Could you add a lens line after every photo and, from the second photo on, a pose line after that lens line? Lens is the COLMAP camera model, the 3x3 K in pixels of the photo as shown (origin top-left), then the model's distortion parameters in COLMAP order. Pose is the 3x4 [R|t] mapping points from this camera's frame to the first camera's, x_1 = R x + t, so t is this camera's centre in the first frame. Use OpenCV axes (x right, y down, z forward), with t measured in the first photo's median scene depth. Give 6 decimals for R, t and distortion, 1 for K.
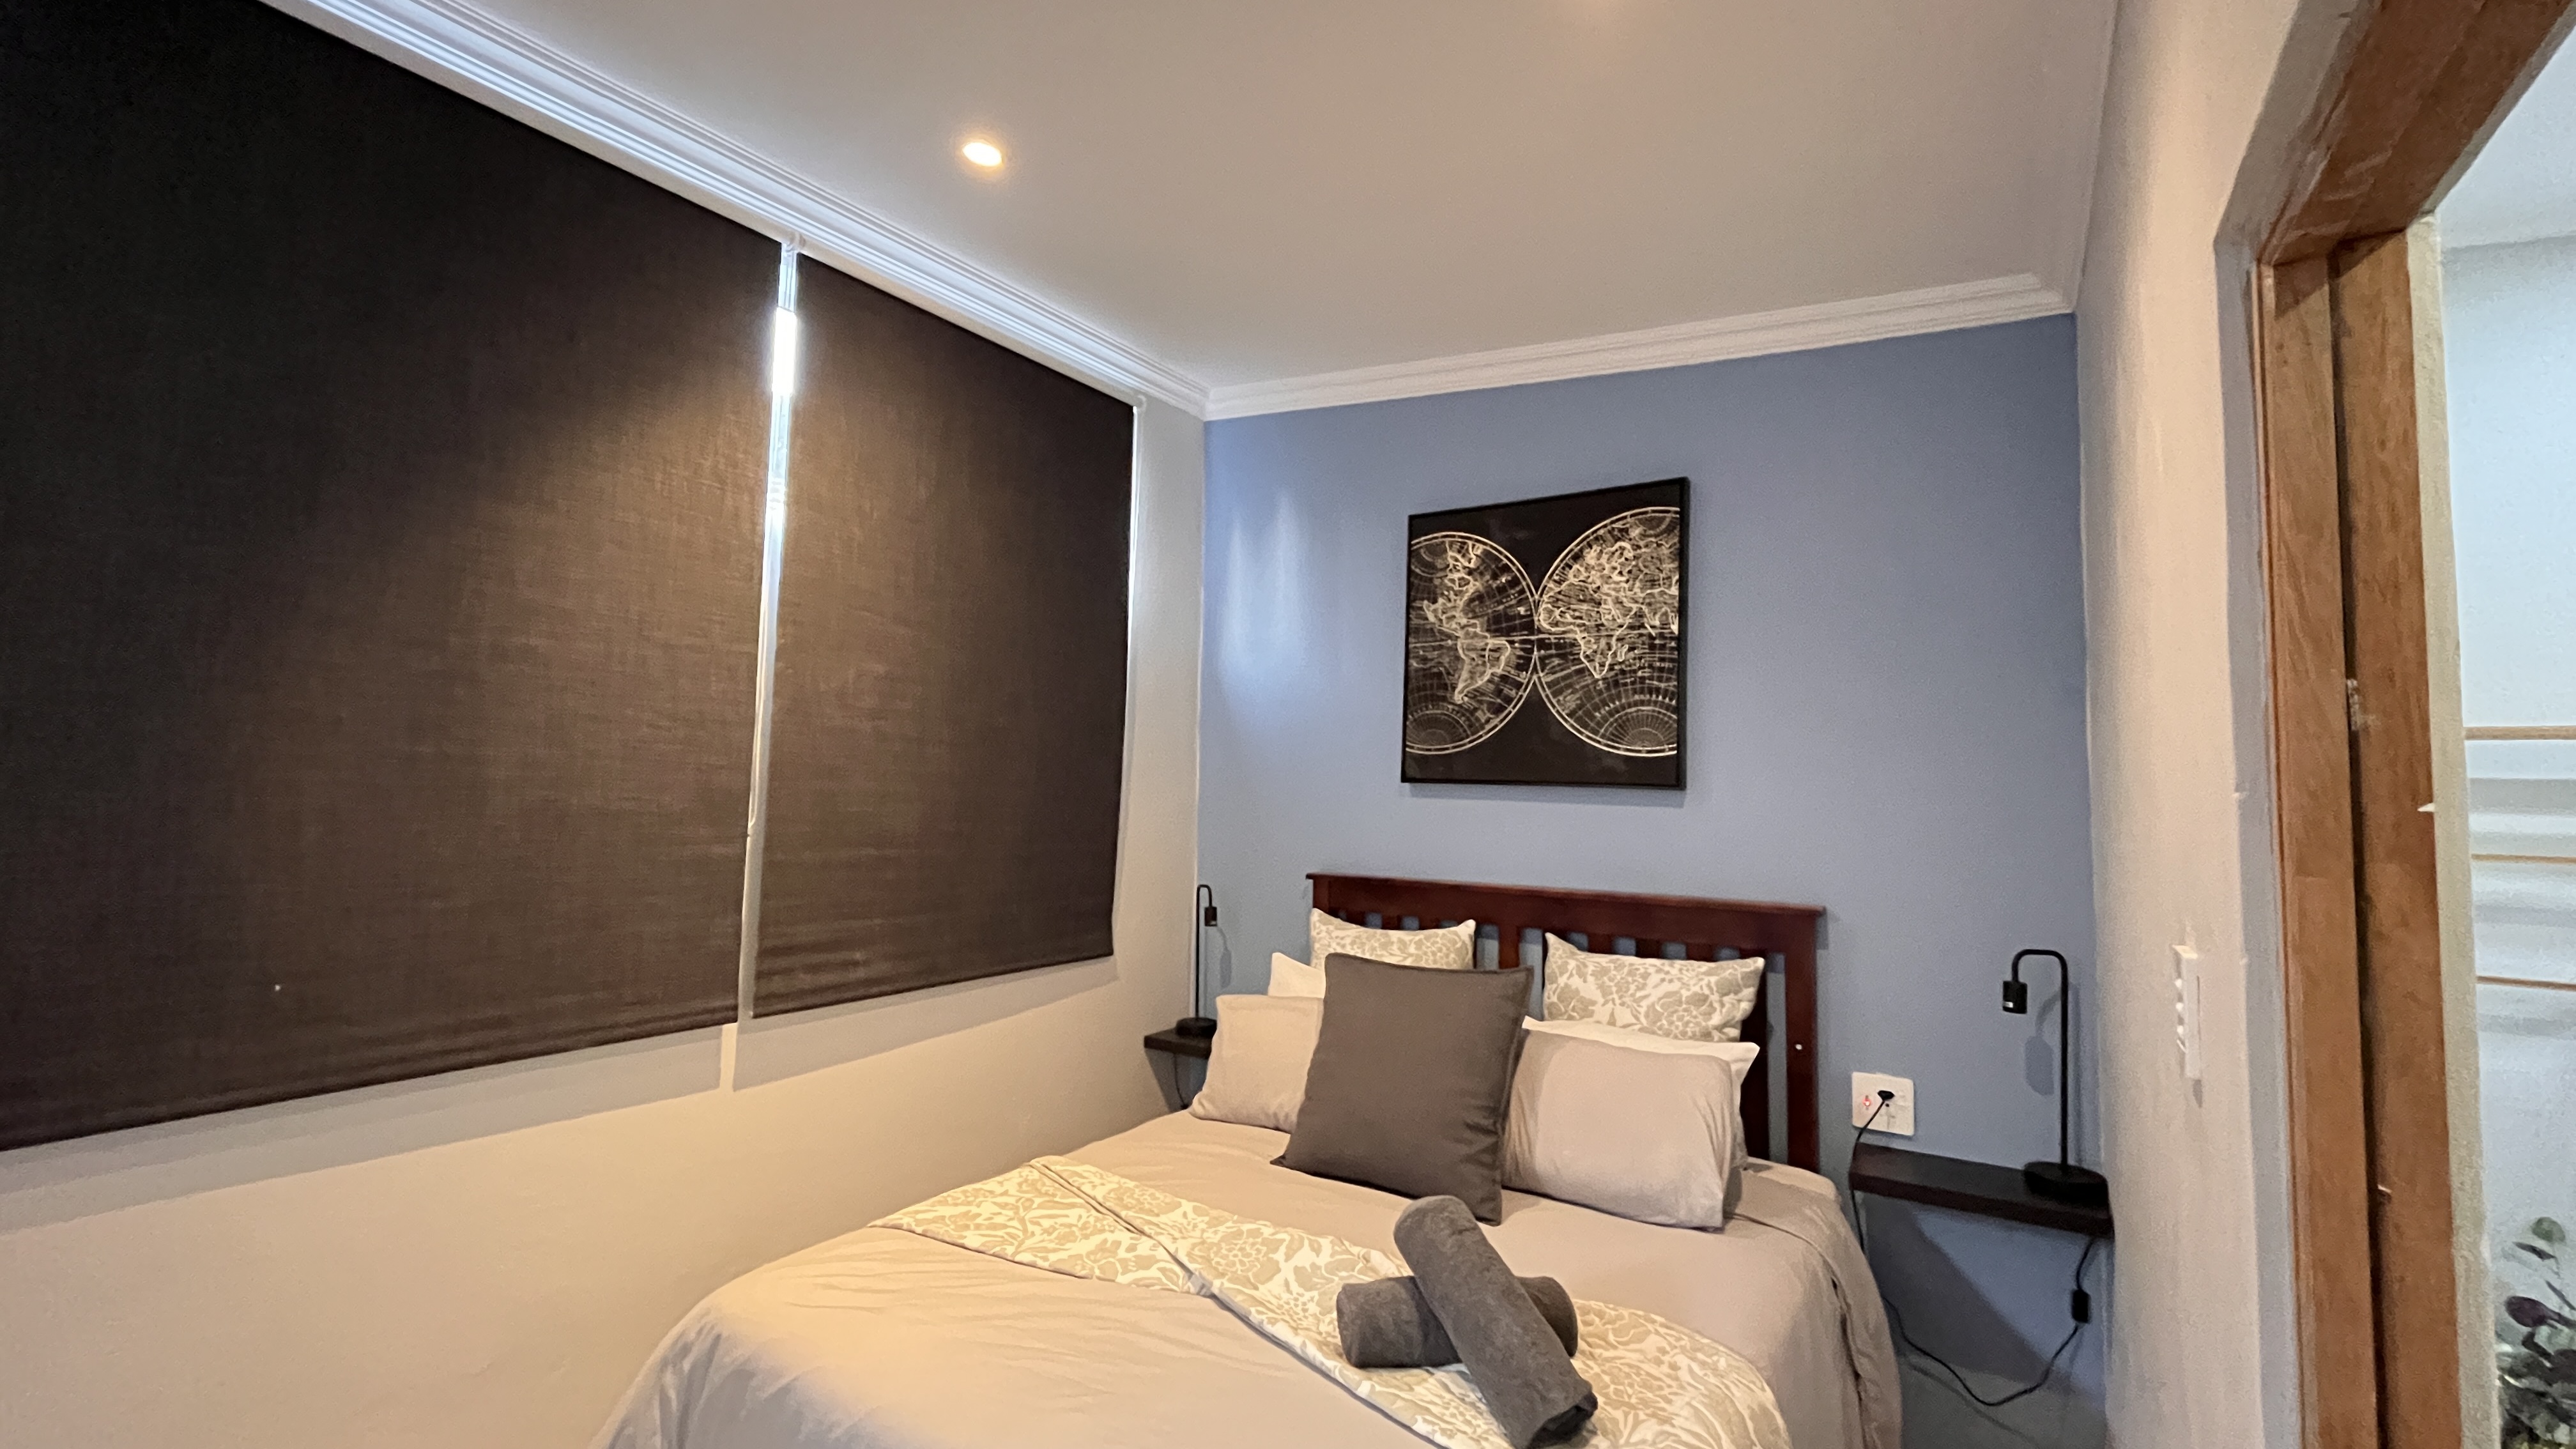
lens RADIAL K [[1050.9, 0, 1277.8], [0, 1050.9, 726.6], [0, 0, 1]] dist [-0.002395, 0.000758]
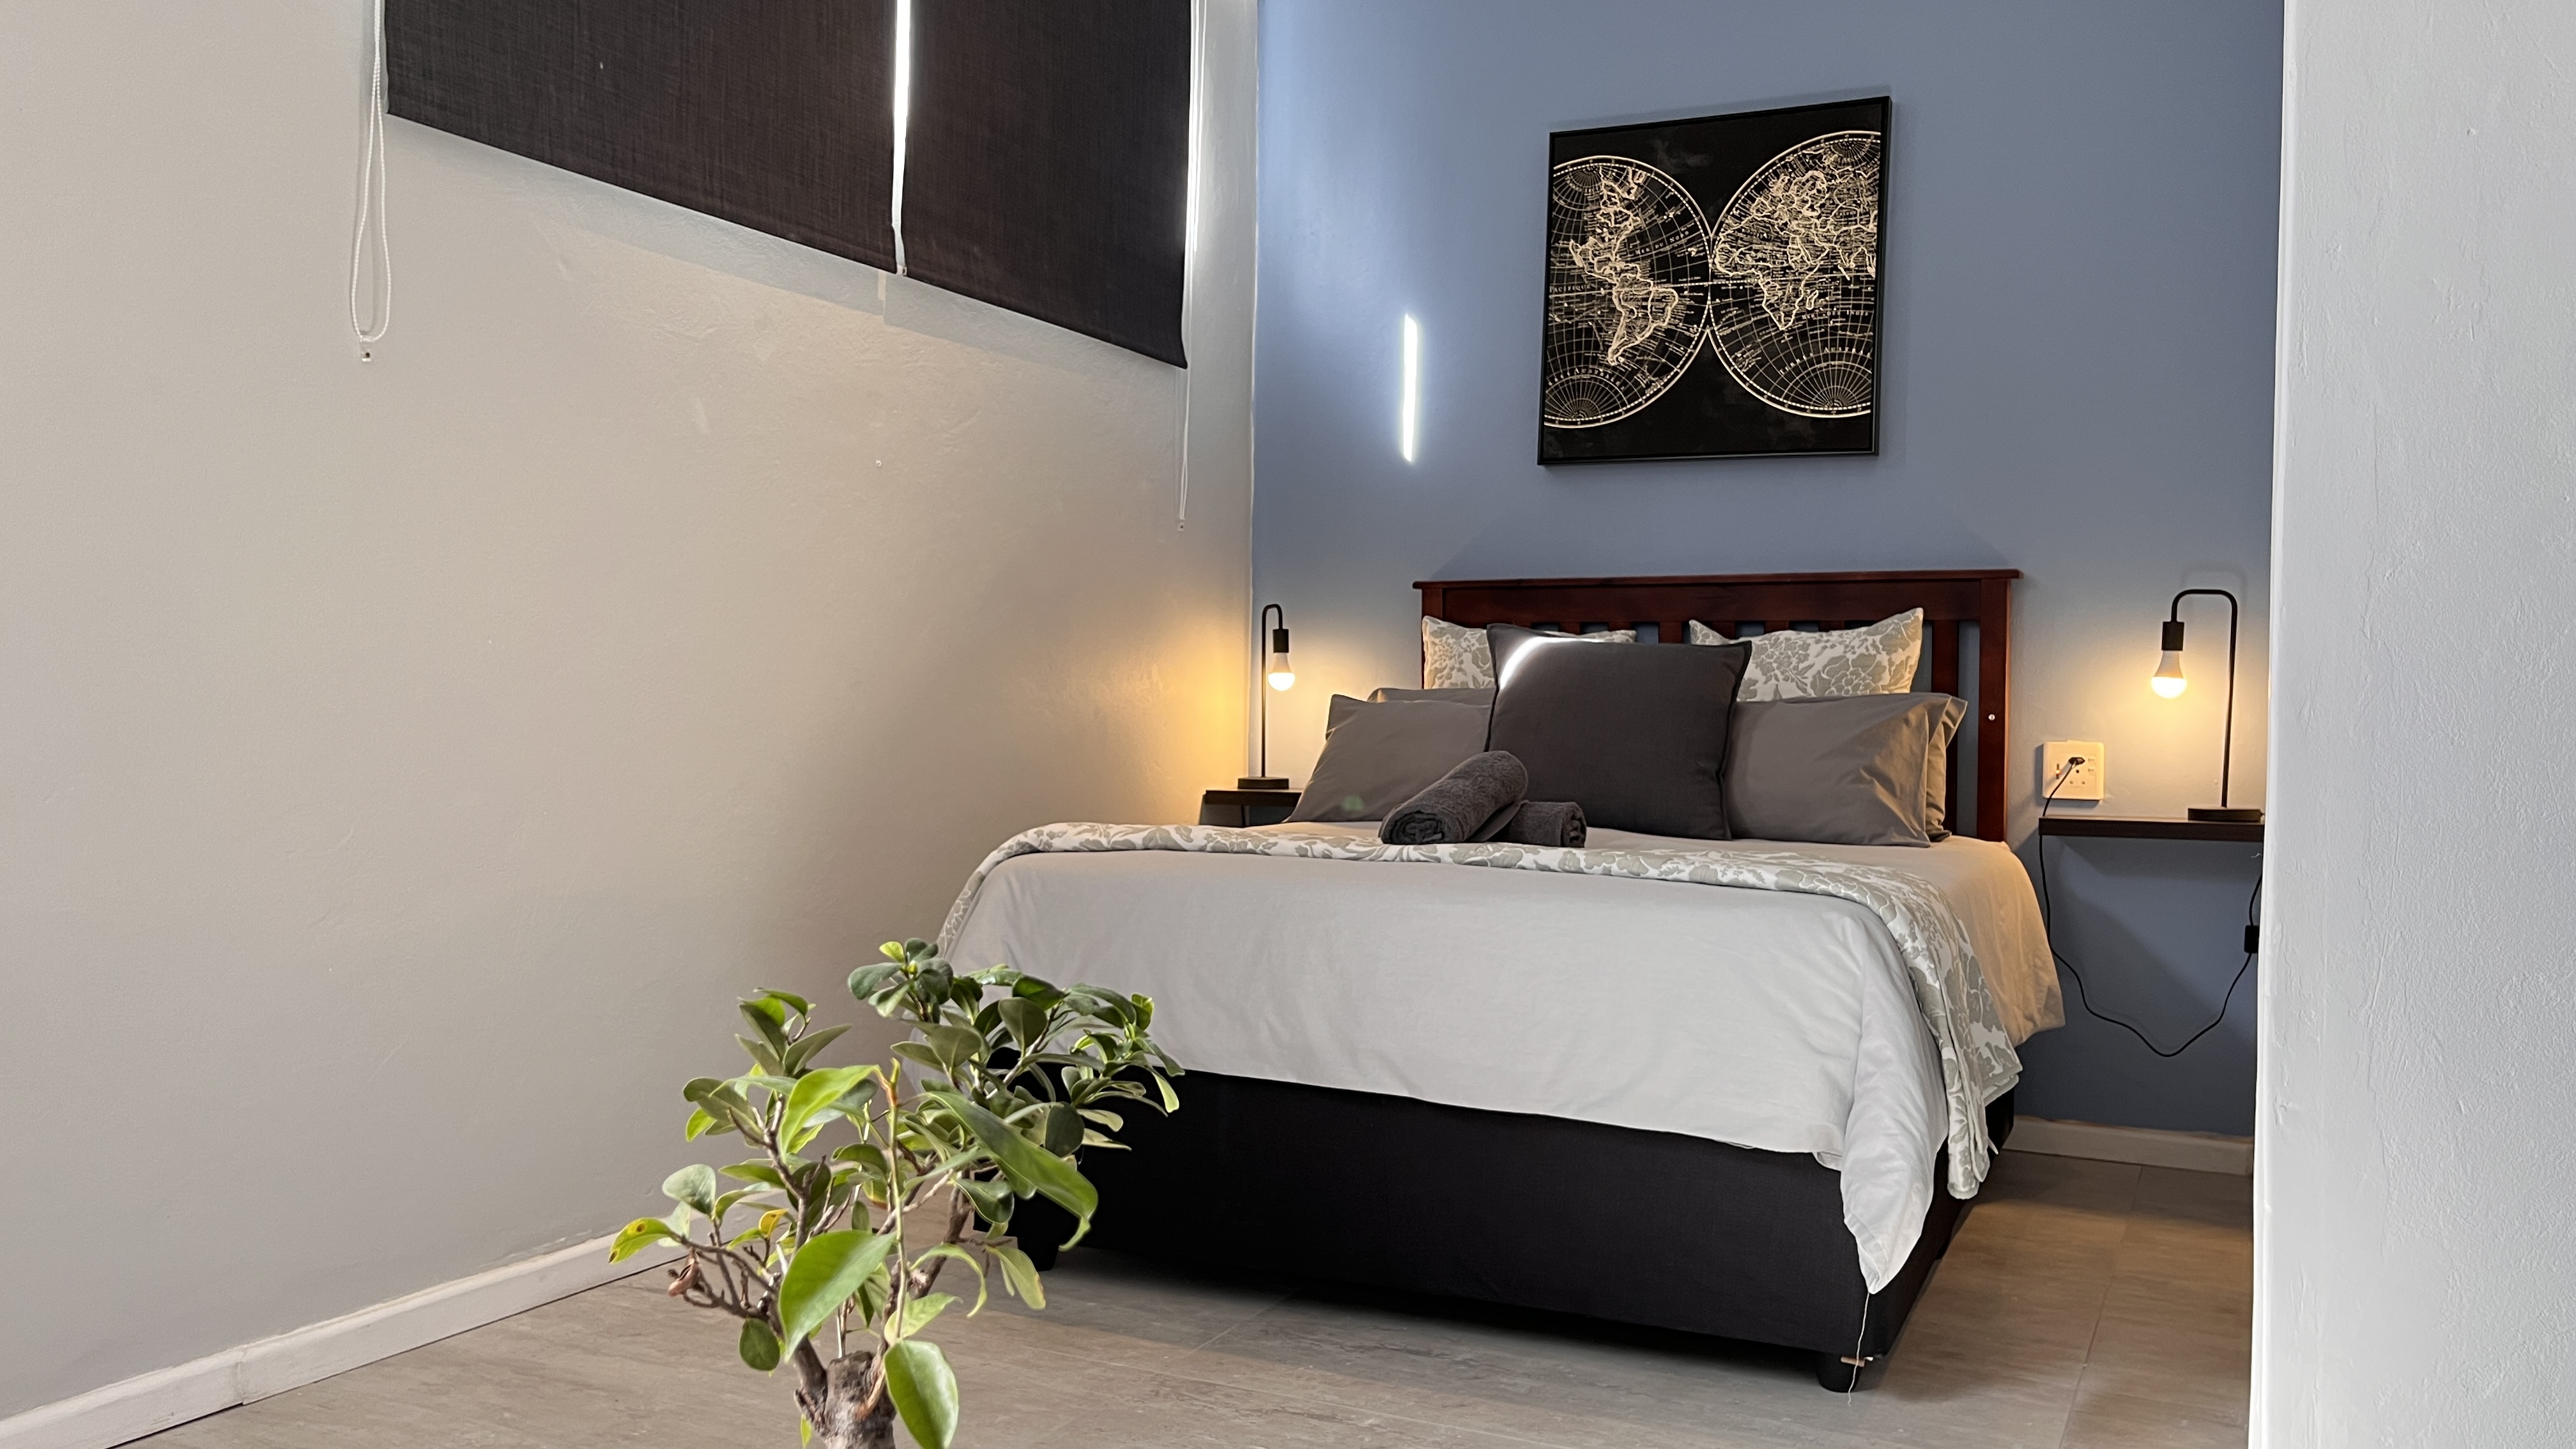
lens RADIAL K [[1977.5, 0, 1295.9], [0, 1977.5, 738.1], [0, 0, 1]] dist [0.050127, -0.075072]
pose [[0.987840, -0.005537, 0.155373, -0.345802], [-0.006668, 0.996937, 0.077920, 0.162819], [-0.155329, -0.078008, 0.984778, -0.575332]]
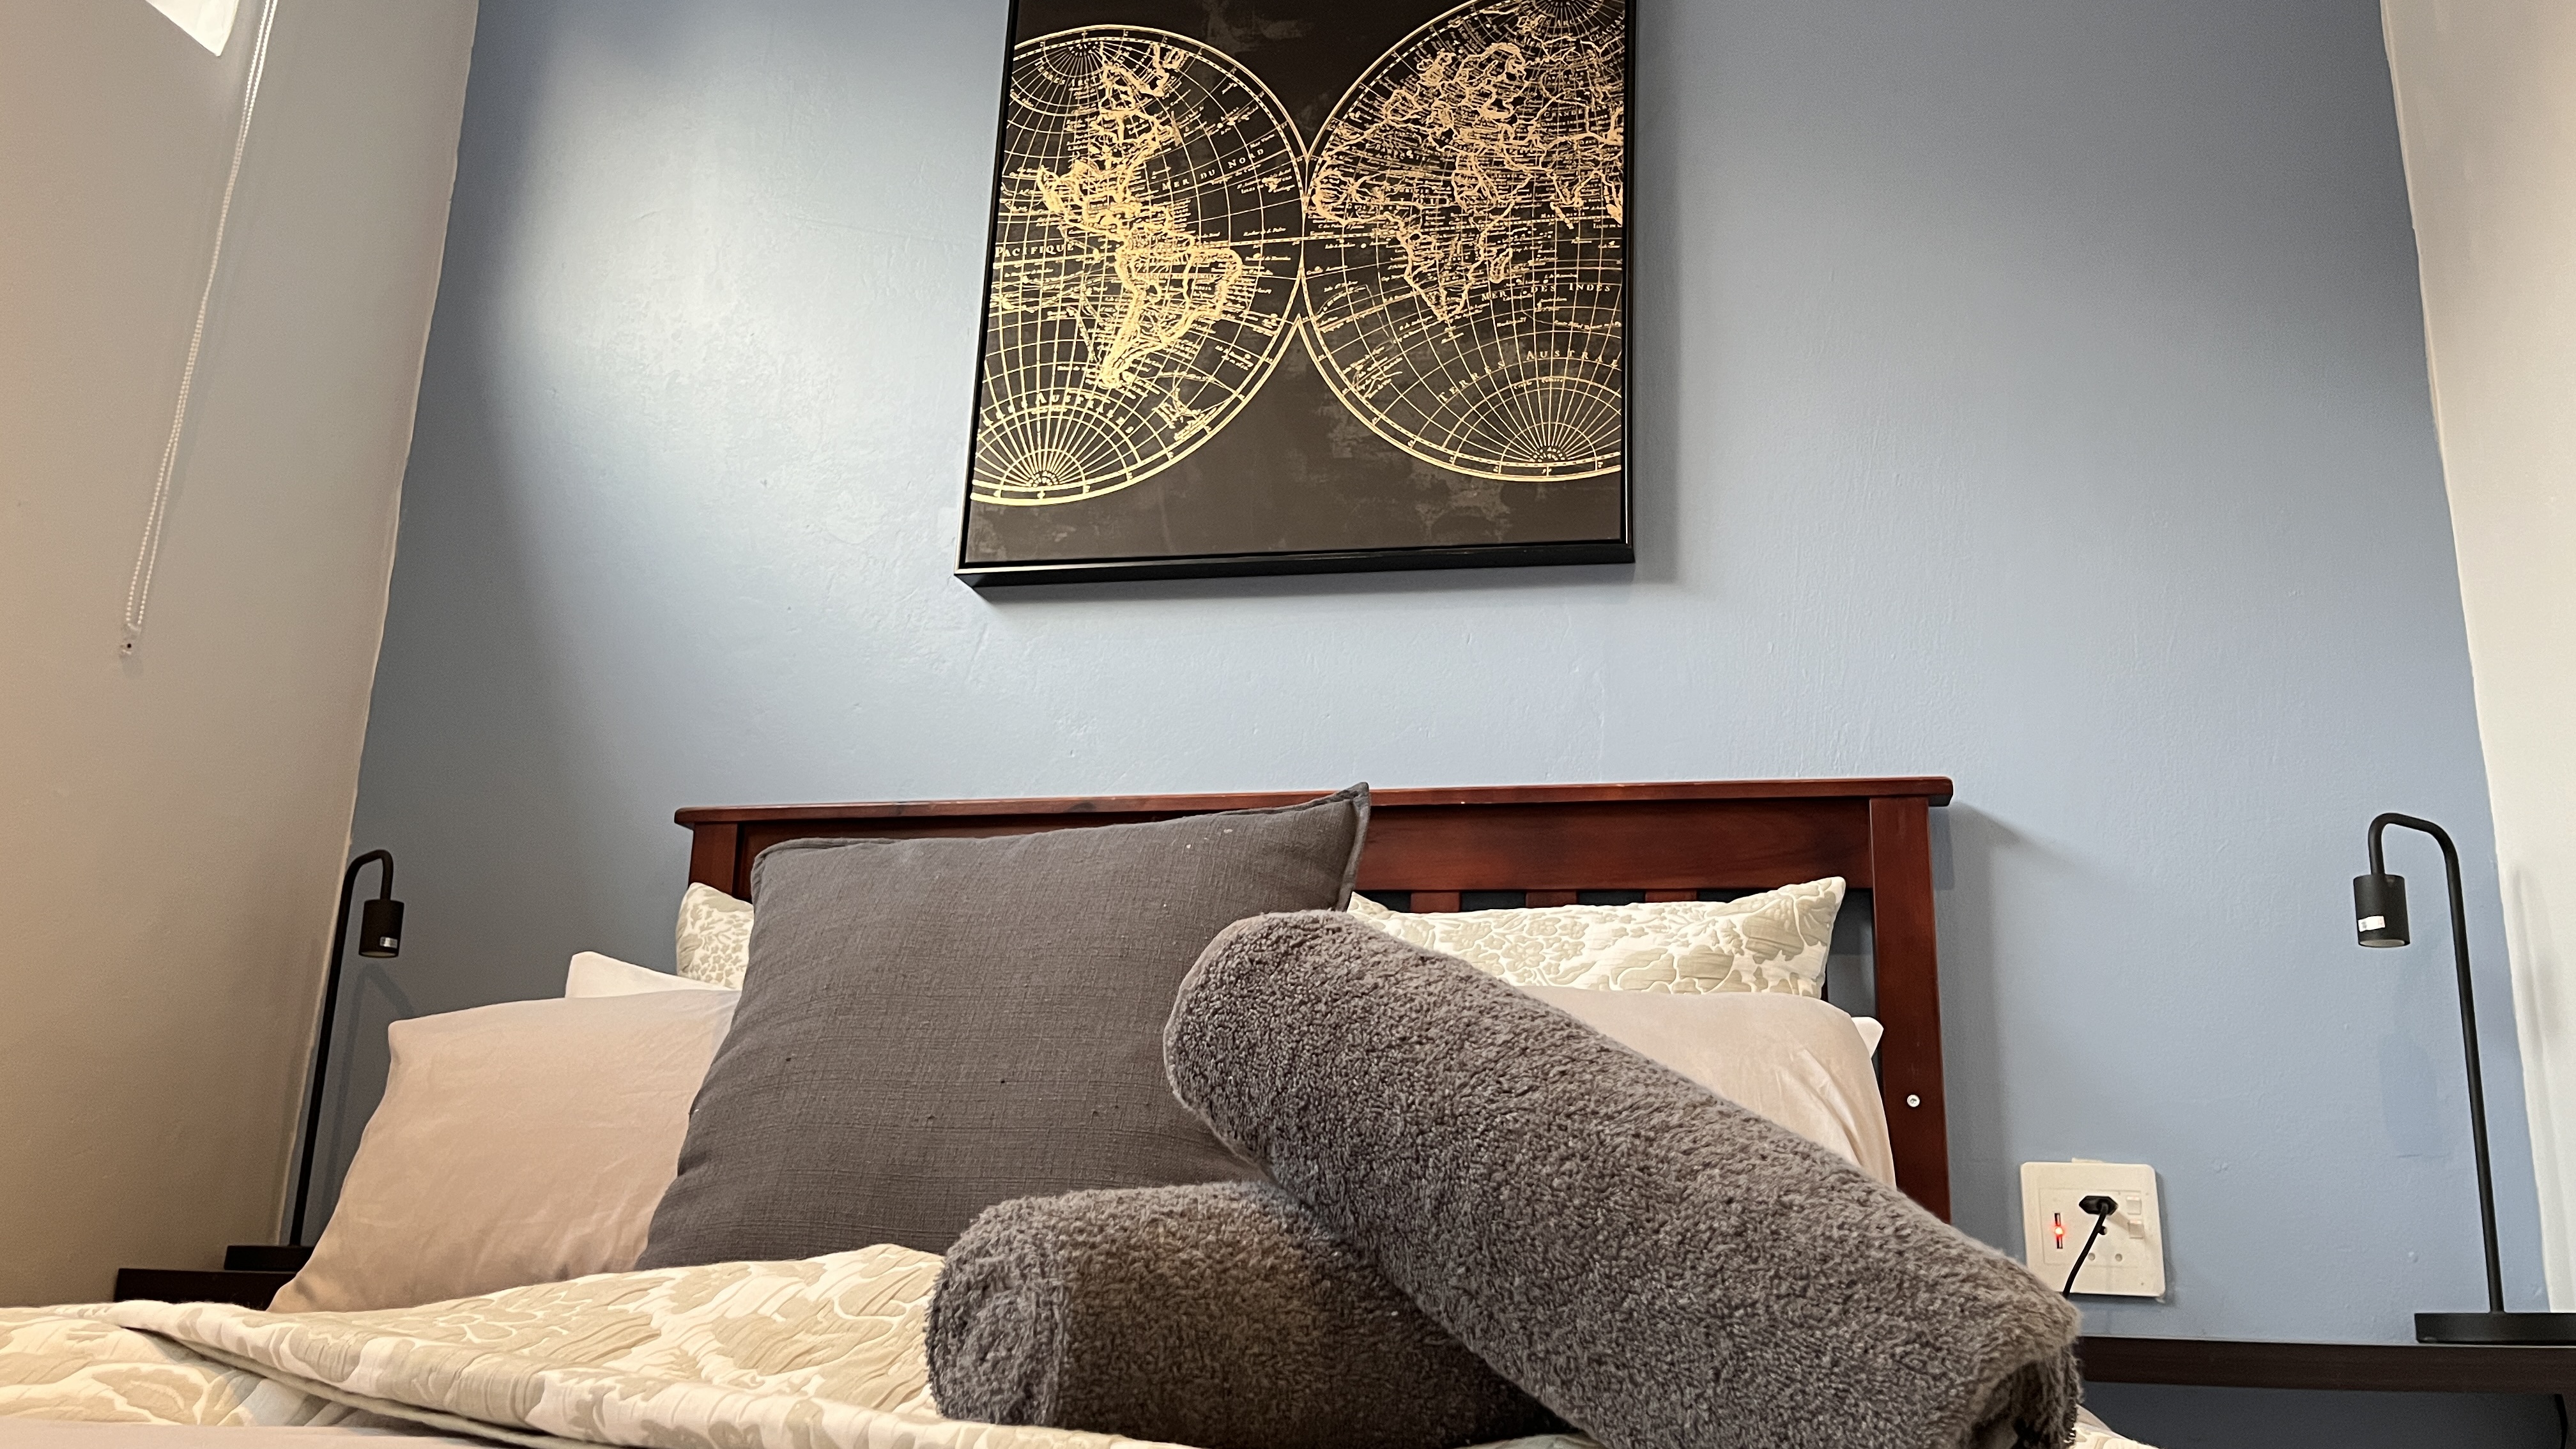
lens RADIAL K [[1977.5, 0, 1299.3], [0, 1977.5, 734.1], [0, 0, 1]] dist [0.050127, -0.075072]
pose [[0.928629, 0.108053, 0.354926, -0.024865], [-0.037583, 0.979126, -0.199750, 0.284871], [-0.369100, 0.172155, 0.913306, 0.294495]]
